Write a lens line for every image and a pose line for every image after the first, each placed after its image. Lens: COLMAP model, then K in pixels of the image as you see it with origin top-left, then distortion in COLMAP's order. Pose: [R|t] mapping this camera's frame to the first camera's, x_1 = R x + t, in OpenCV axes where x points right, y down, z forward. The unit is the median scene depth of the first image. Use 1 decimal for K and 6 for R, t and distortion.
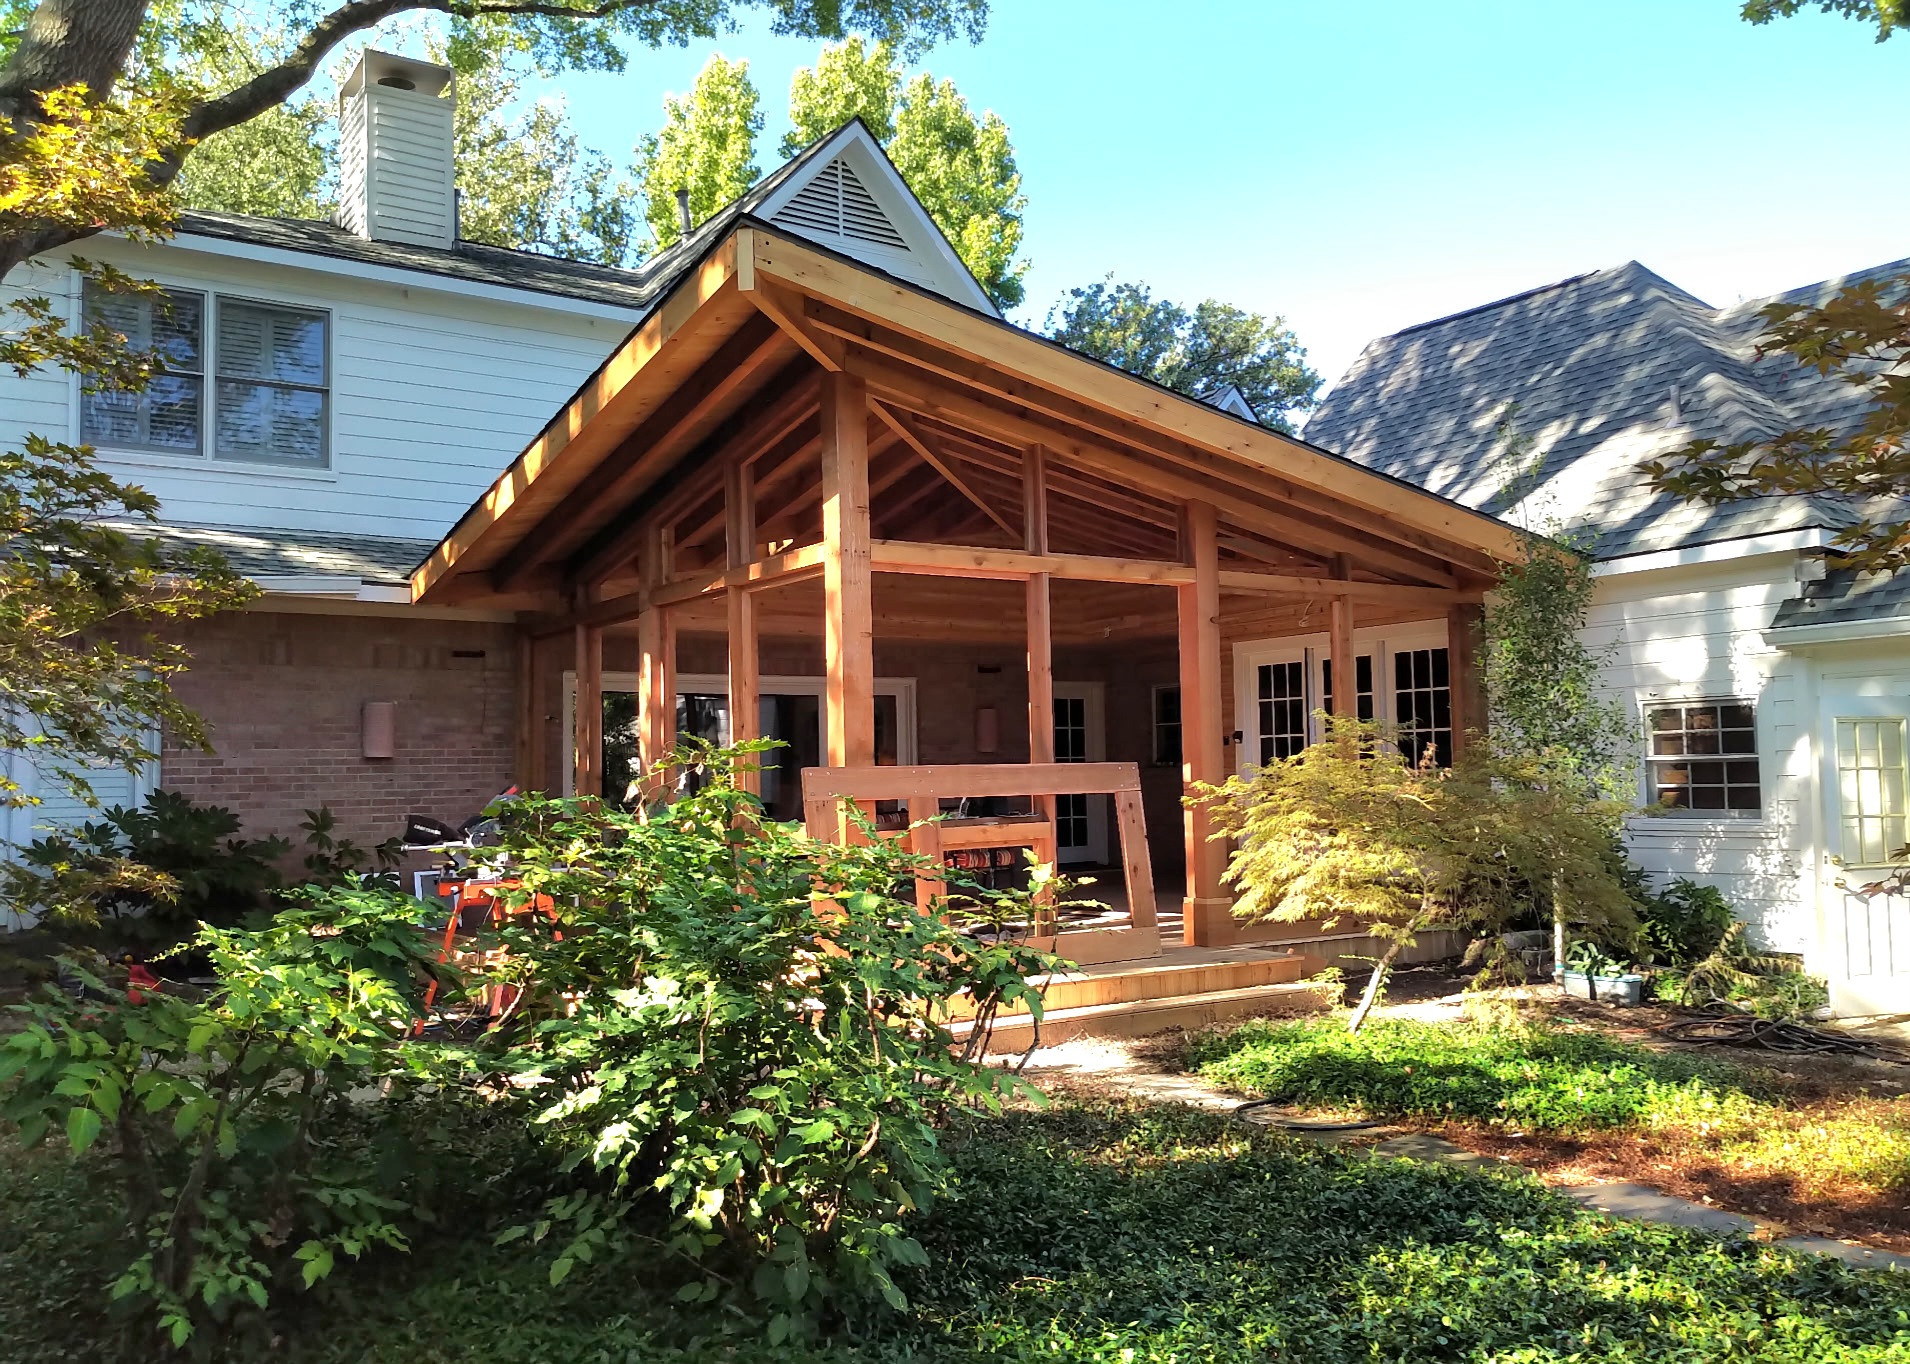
lens RADIAL K [[1557.5, 0, 1006.0], [0, 1557.5, 681.7], [0, 0, 1]] dist [0.003690, -0.002974]
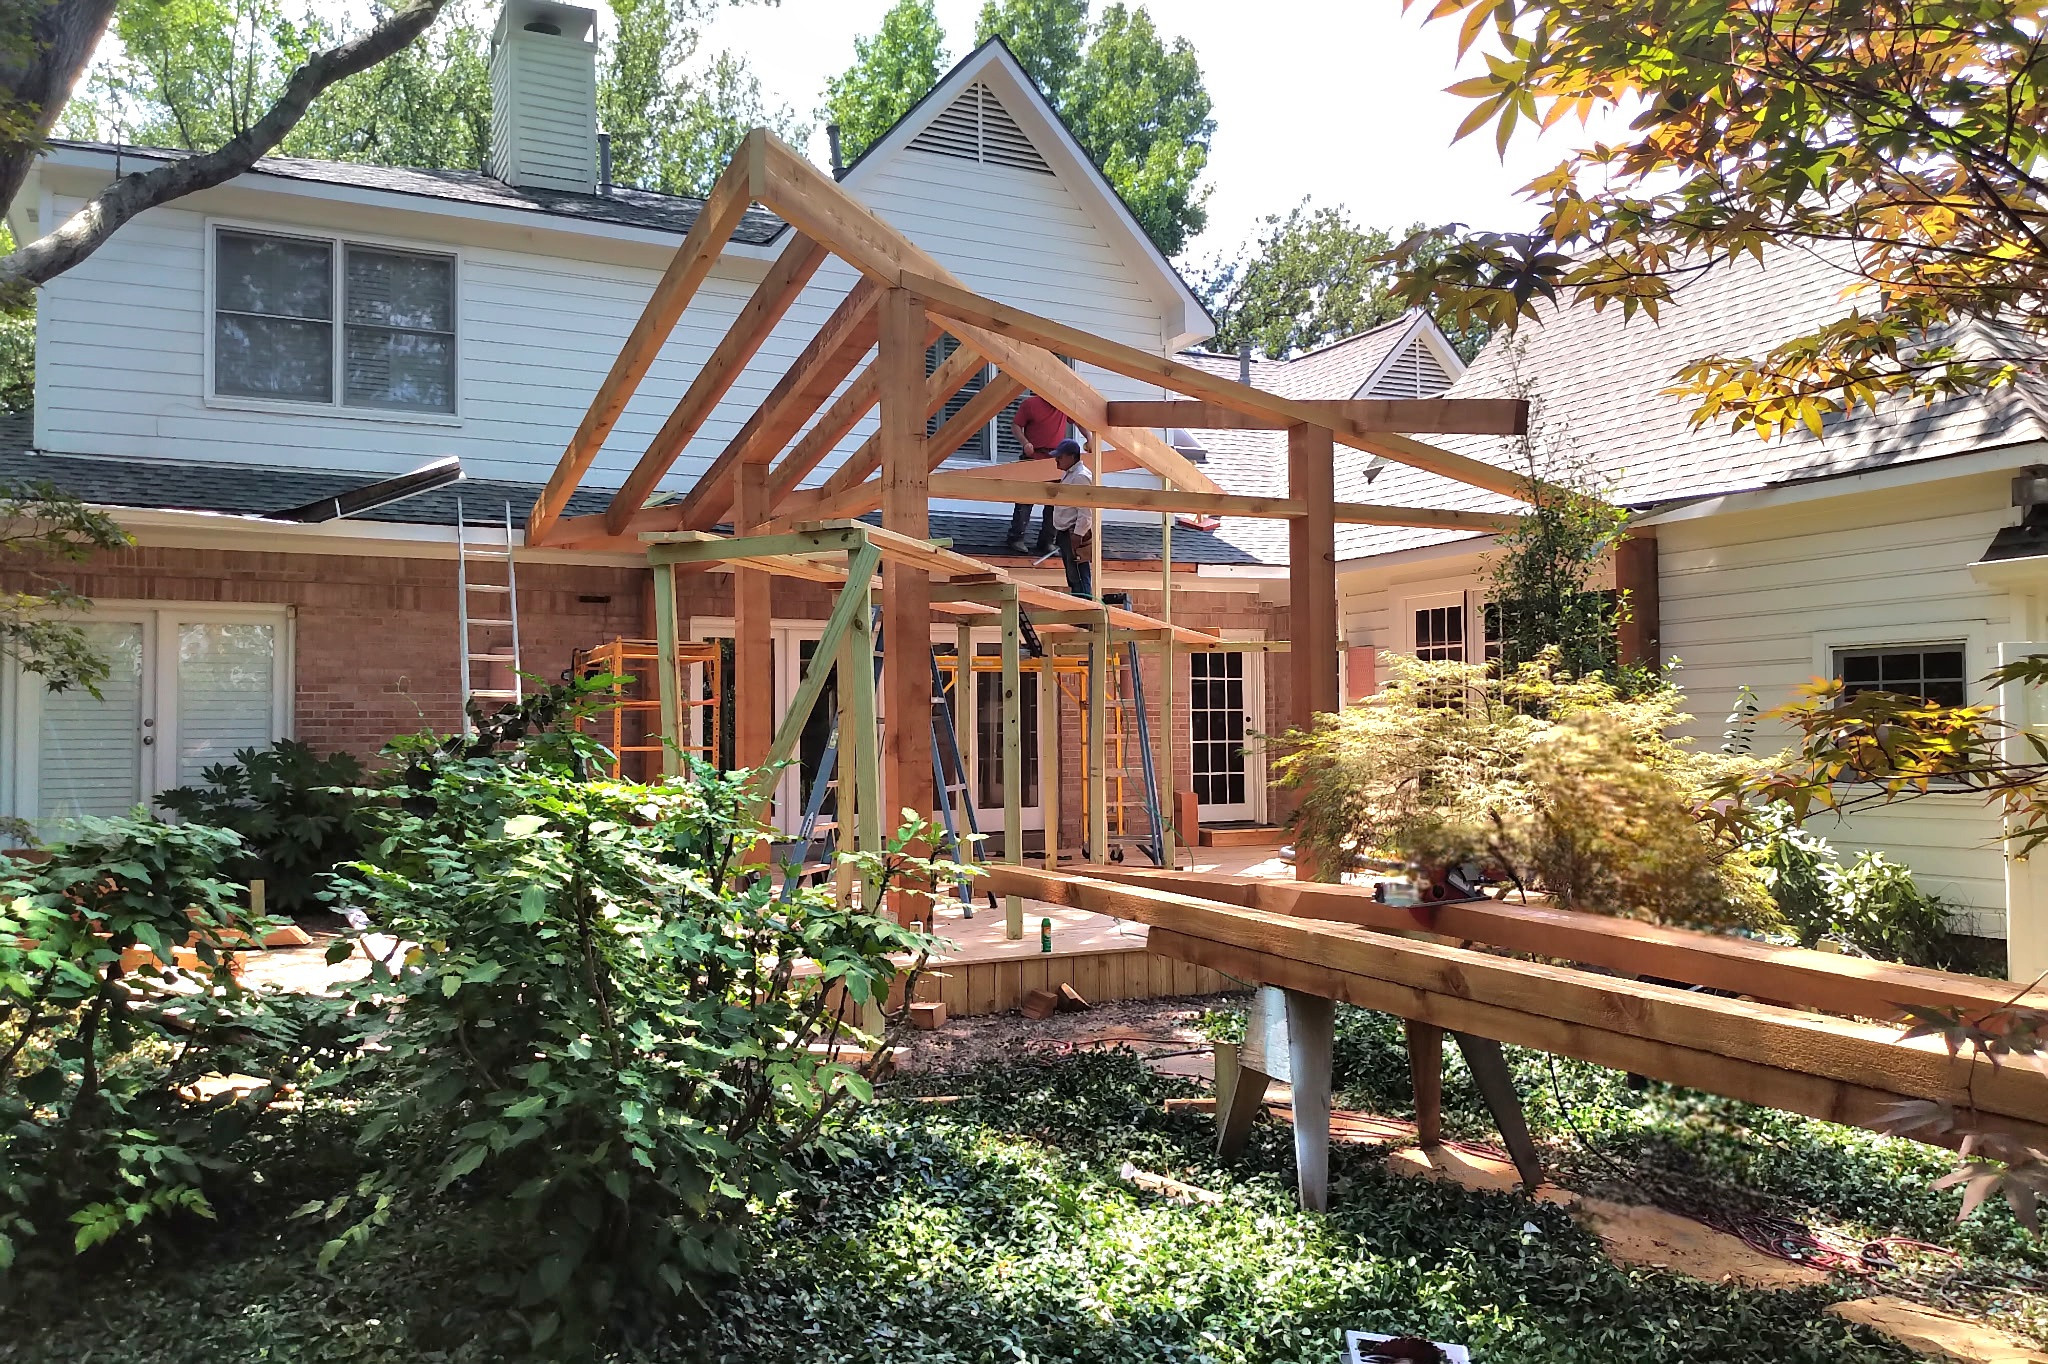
lens RADIAL K [[1579.9, 0, 1011.1], [0, 1579.9, 653.6], [0, 0, 1]] dist [0.020977, -0.039630]
pose [[0.987913, 0.002524, -0.154986, 0.090335], [-0.000529, 0.999917, 0.012911, 0.004763], [0.155005, -0.012673, 0.987832, 0.052943]]
